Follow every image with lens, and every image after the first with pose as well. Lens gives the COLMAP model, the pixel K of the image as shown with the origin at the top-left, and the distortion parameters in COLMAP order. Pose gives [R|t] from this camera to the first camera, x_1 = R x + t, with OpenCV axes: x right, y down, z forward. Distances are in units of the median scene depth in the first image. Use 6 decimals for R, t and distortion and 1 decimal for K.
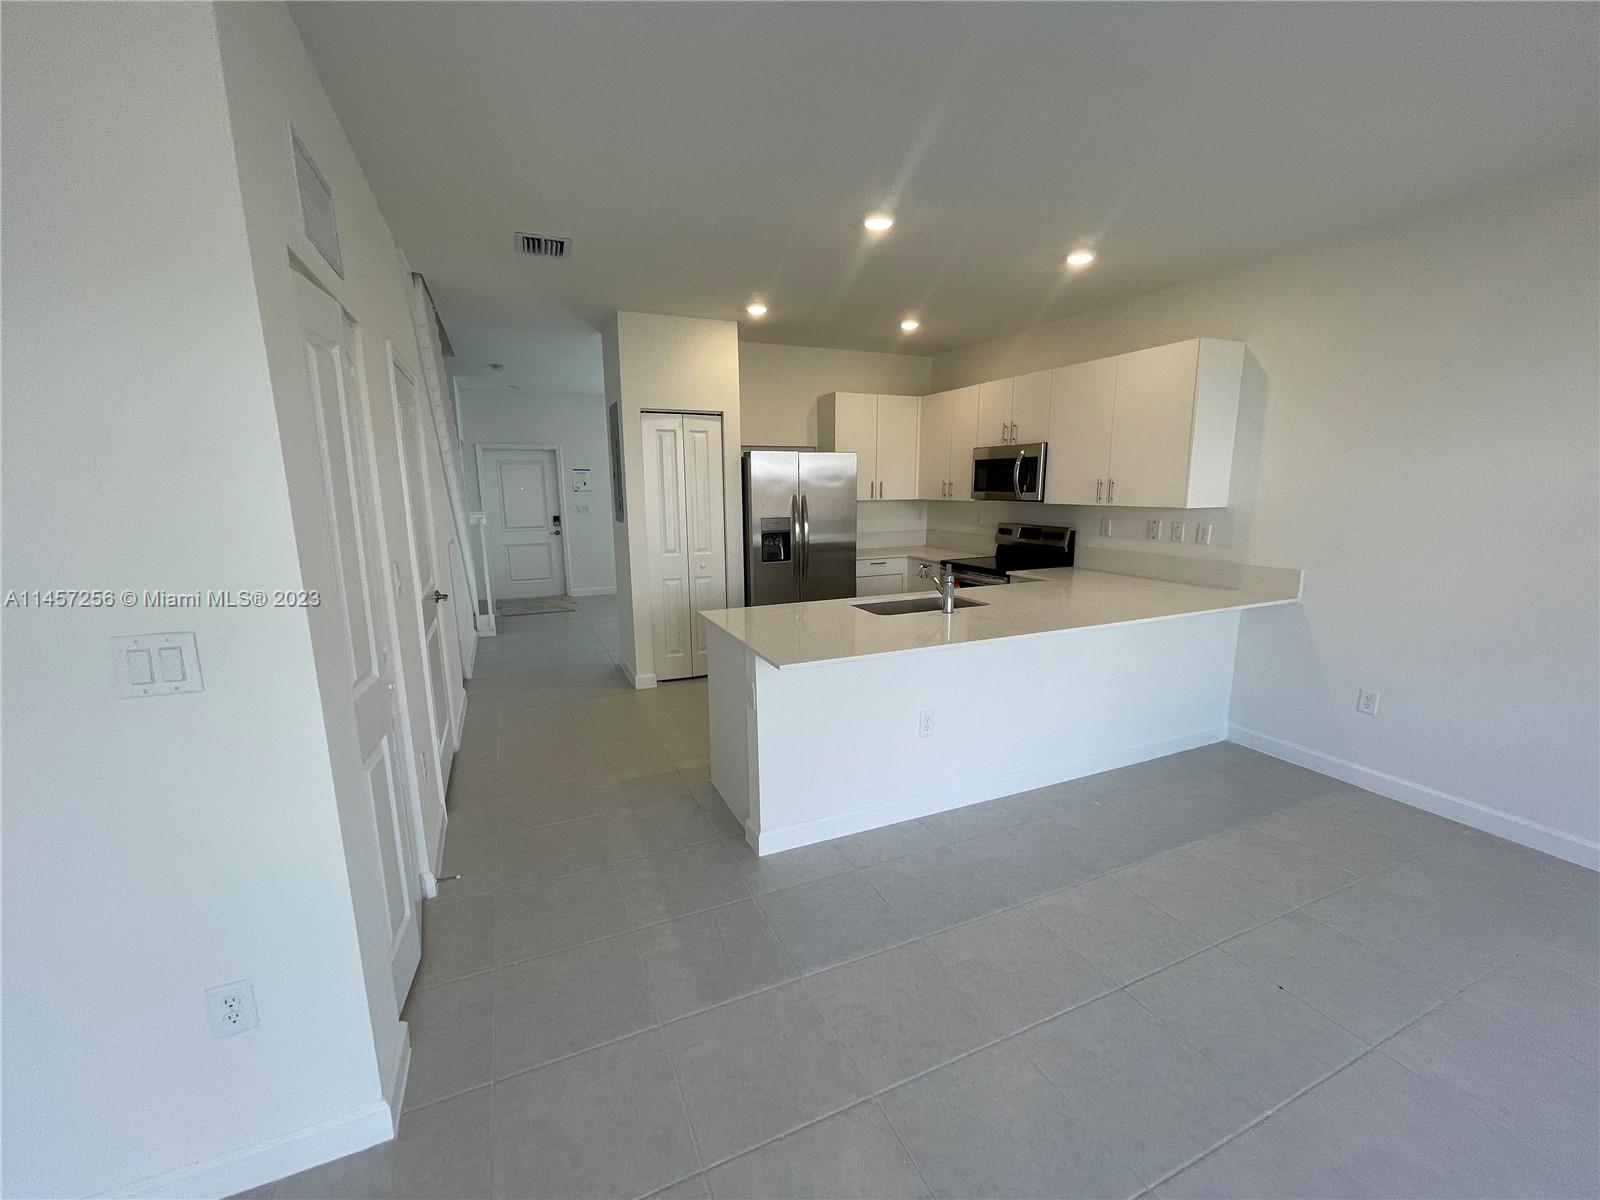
lens RADIAL K [[646.4, 0, 798.3], [0, 646.4, 603.1], [0, 0, 1]] dist [0.012994, 0.000595]
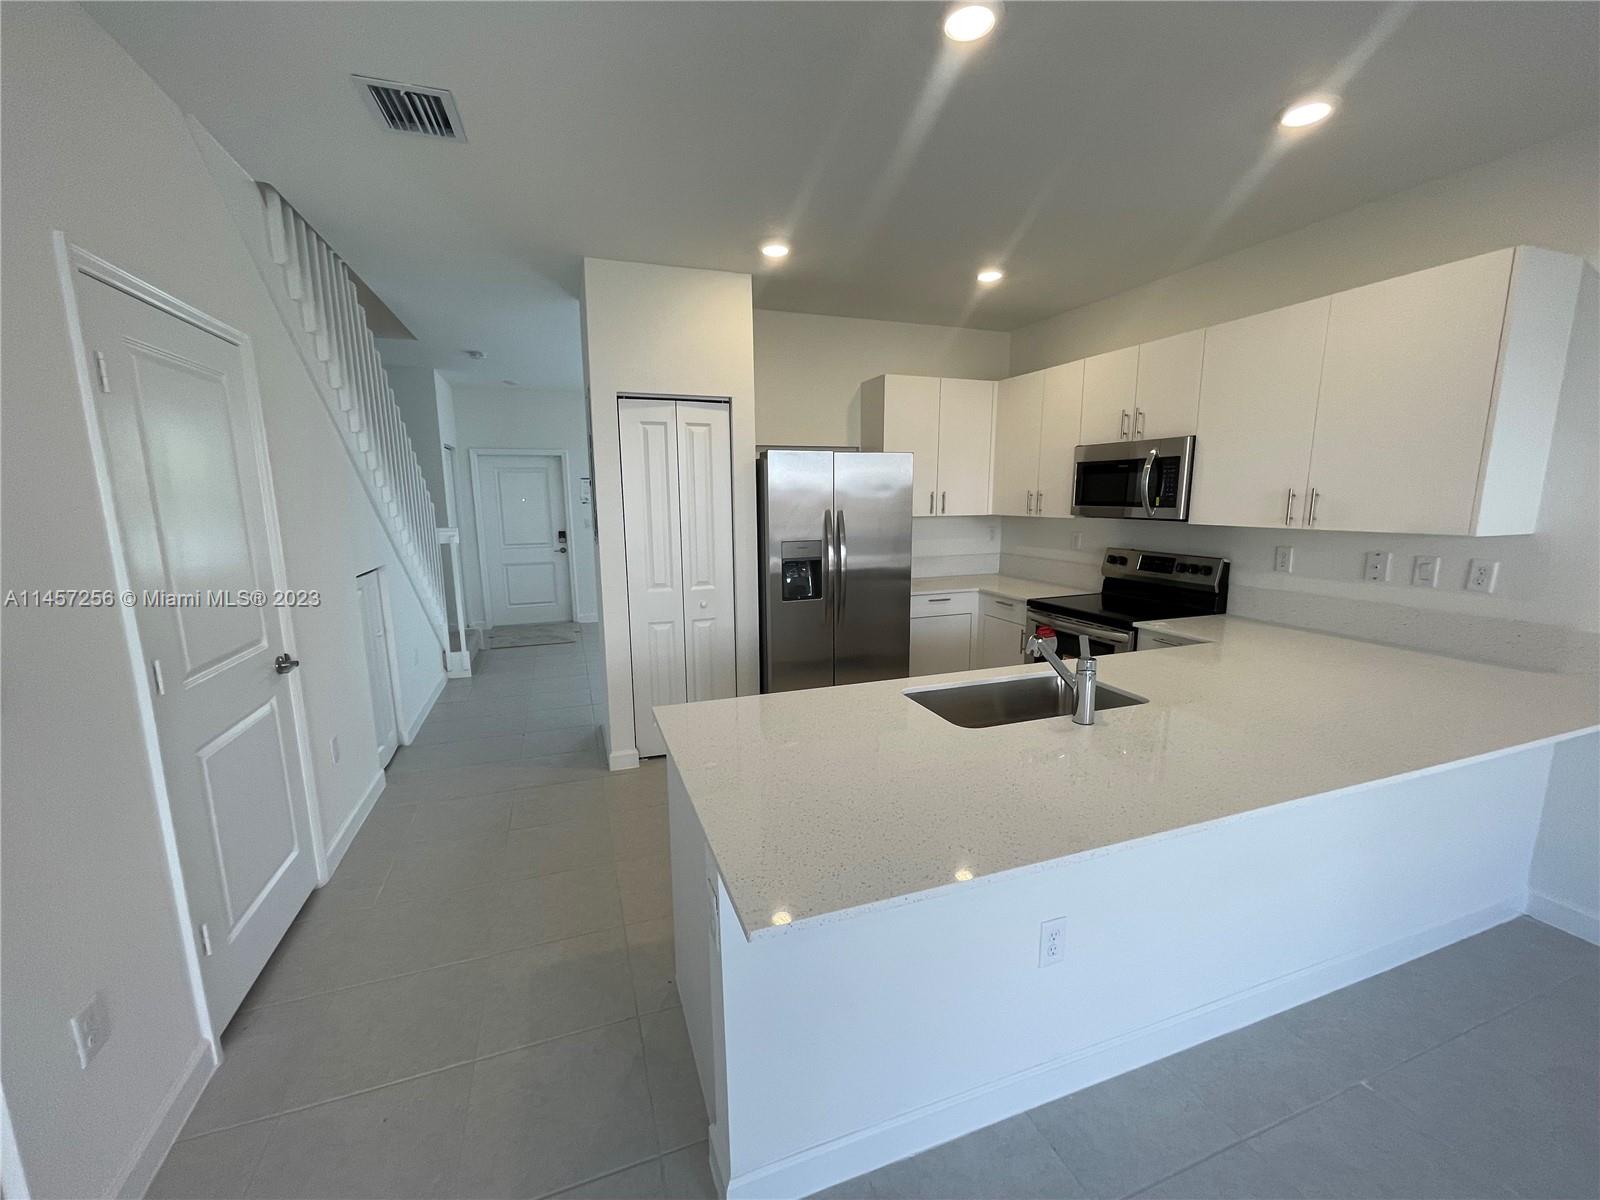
lens RADIAL K [[646.4, 0, 800.0], [0, 646.4, 602.1], [0, 0, 1]] dist [0.012994, 0.000595]
pose [[0.997622, 0.012070, -0.067853, 0.014423], [-0.013216, 0.999777, -0.016462, -0.050726], [0.067639, 0.017320, 0.997560, 0.268598]]
